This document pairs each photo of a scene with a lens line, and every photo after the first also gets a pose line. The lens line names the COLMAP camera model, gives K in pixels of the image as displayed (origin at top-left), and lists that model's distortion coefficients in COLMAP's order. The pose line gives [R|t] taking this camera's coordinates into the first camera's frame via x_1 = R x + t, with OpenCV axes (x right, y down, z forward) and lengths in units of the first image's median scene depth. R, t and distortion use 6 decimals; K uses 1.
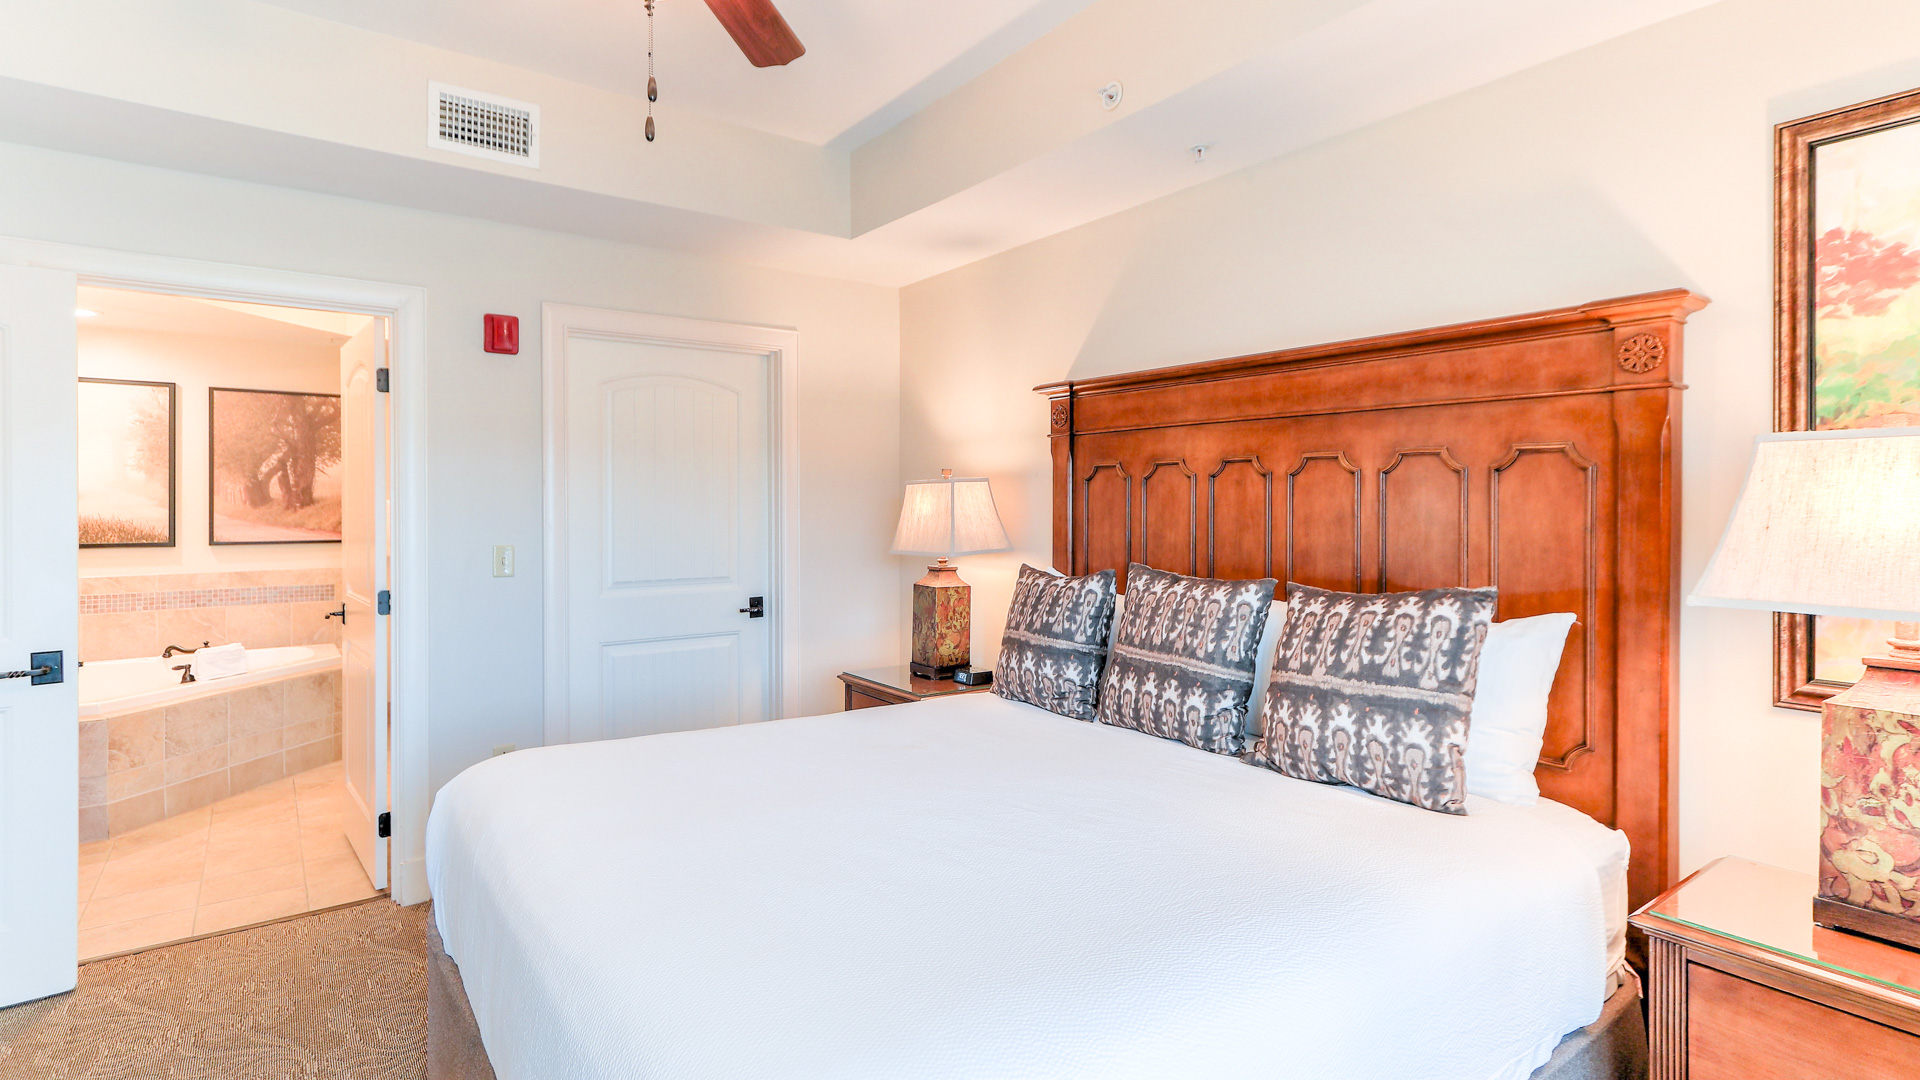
lens RADIAL K [[909.0, 0, 963.6], [0, 909.0, 499.5], [0, 0, 1]] dist [-0.002440, -0.000299]
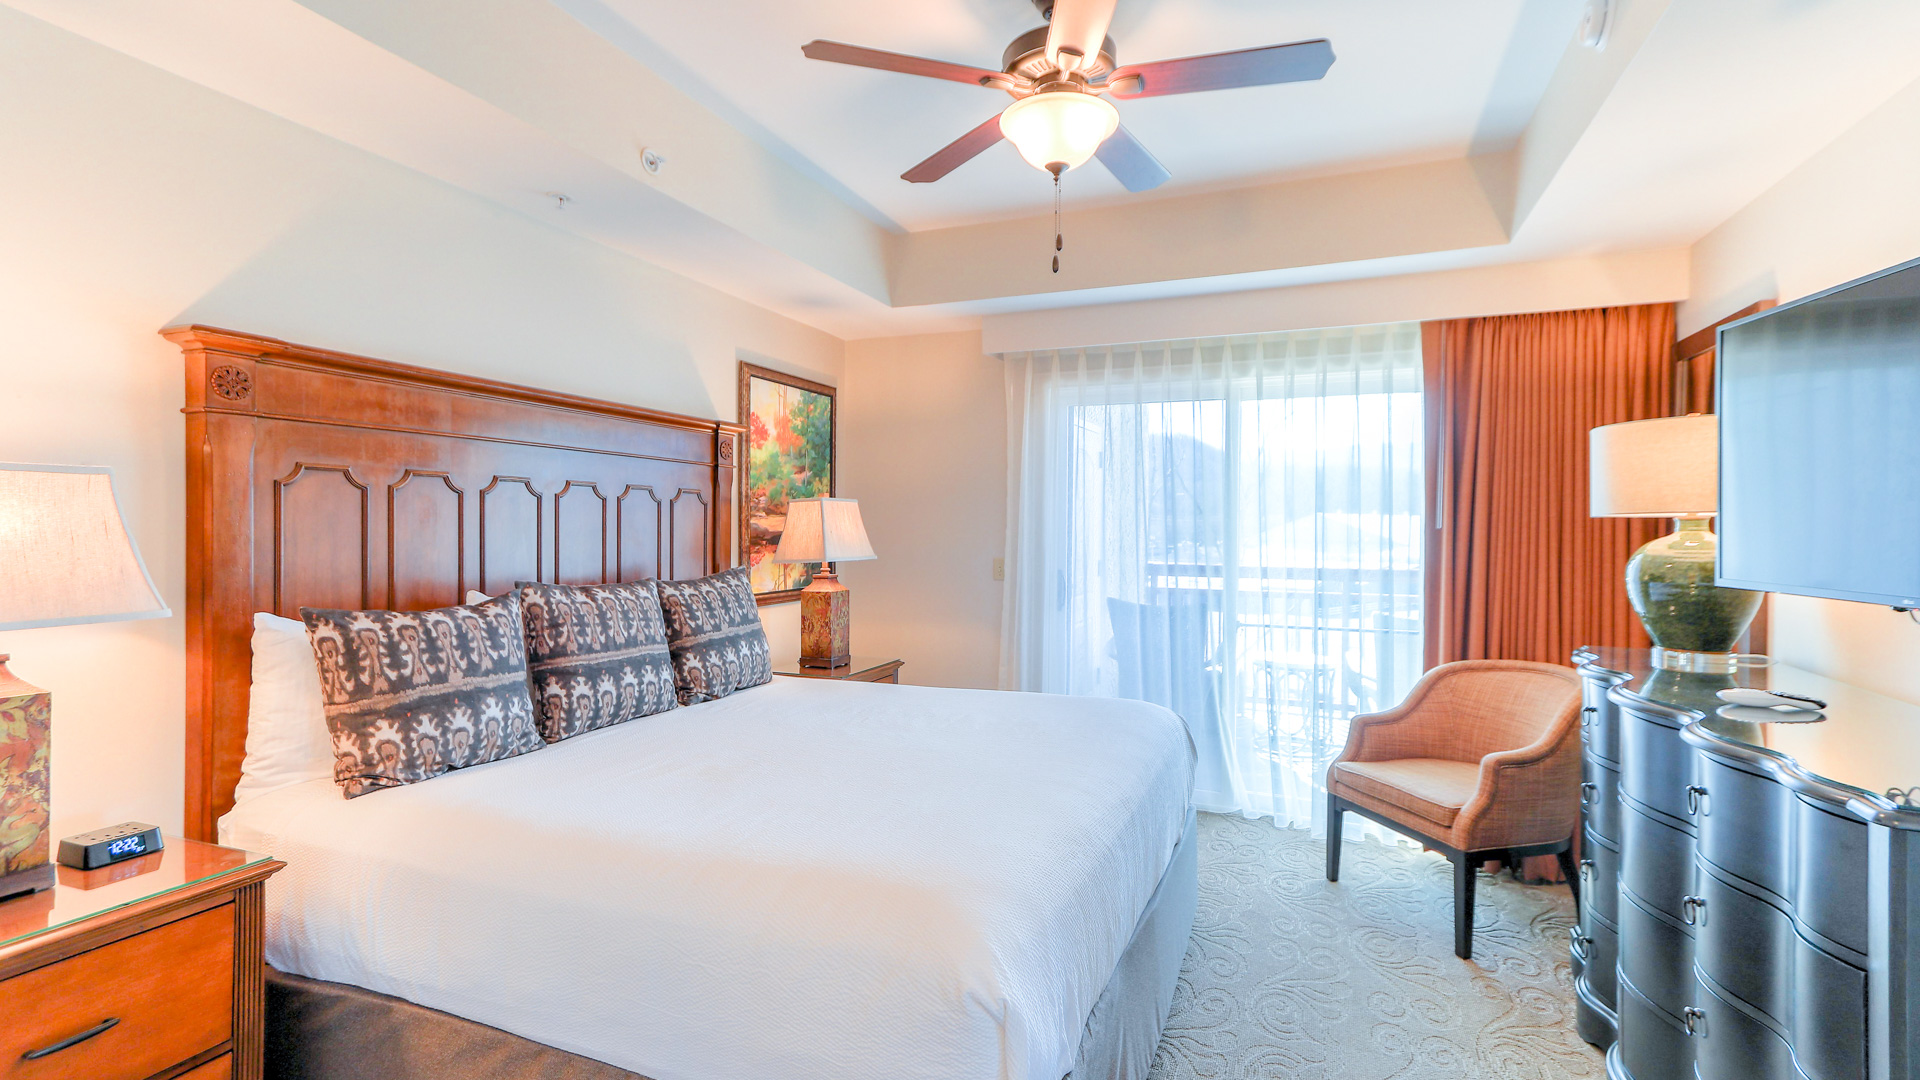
lens RADIAL K [[889.2, 0, 967.6], [0, 889.2, 551.3], [0, 0, 1]] dist [0.024784, 0.000266]
pose [[-0.517110, -0.016433, 0.855761, -0.876820], [0.000663, 0.999808, 0.019600, 0.019880], [-0.855918, 0.010702, -0.517000, 1.086073]]
